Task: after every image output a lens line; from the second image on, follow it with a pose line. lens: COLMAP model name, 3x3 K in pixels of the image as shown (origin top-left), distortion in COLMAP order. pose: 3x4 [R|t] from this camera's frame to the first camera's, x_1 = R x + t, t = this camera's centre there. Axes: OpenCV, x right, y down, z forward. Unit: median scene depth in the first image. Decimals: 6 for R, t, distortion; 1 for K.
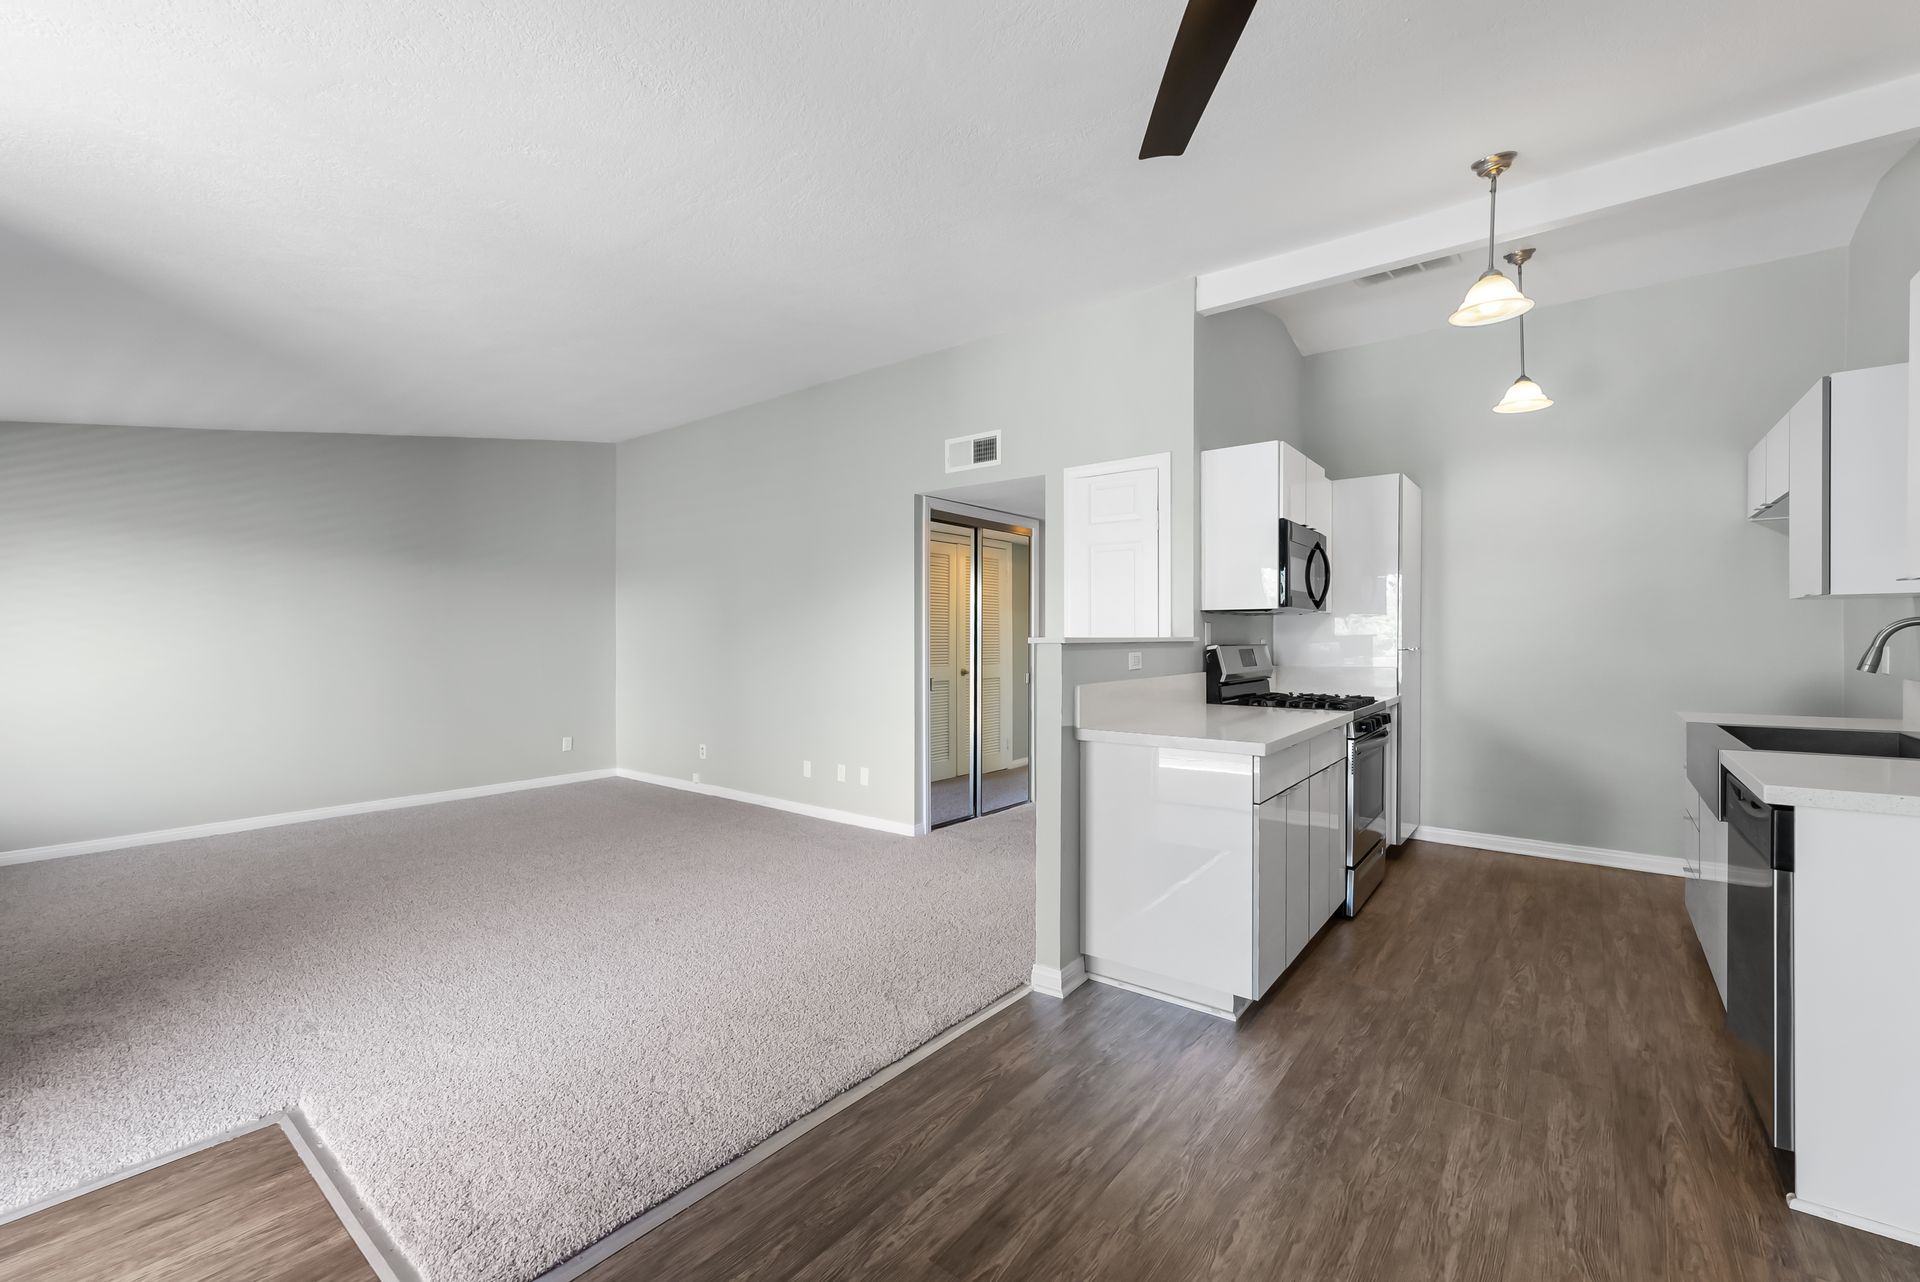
lens RADIAL K [[783.8, 0, 965.2], [0, 783.8, 641.5], [0, 0, 1]] dist [0.010917, -0.000249]
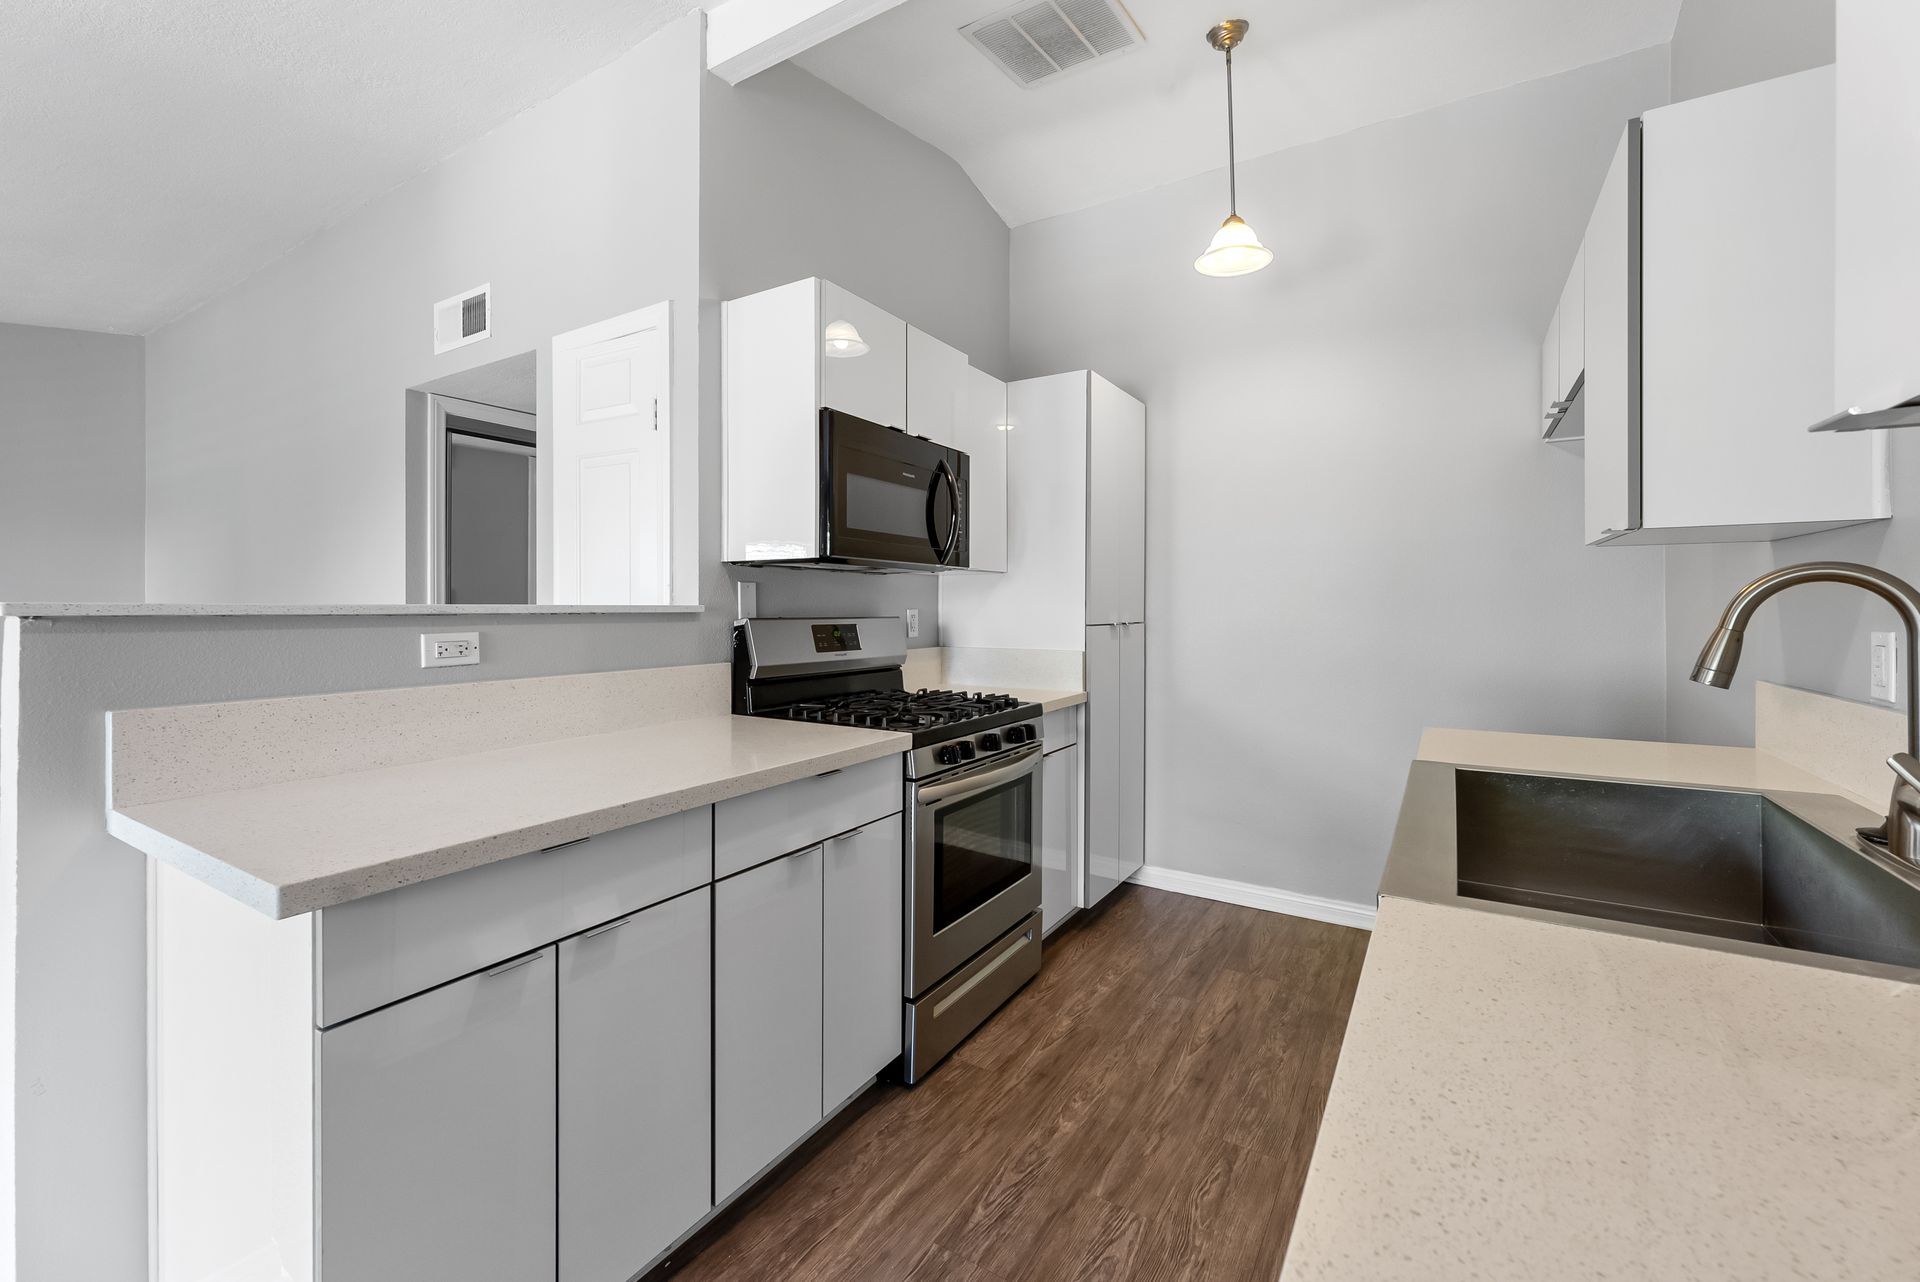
lens RADIAL K [[783.8, 0, 944.5], [0, 783.8, 605.2], [0, 0, 1]] dist [0.010917, -0.000249]
pose [[0.995763, 0.002906, 0.091909, 0.418385], [-0.002316, 0.999976, -0.006521, -0.002089], [-0.091926, 0.006280, 0.995746, 0.375016]]
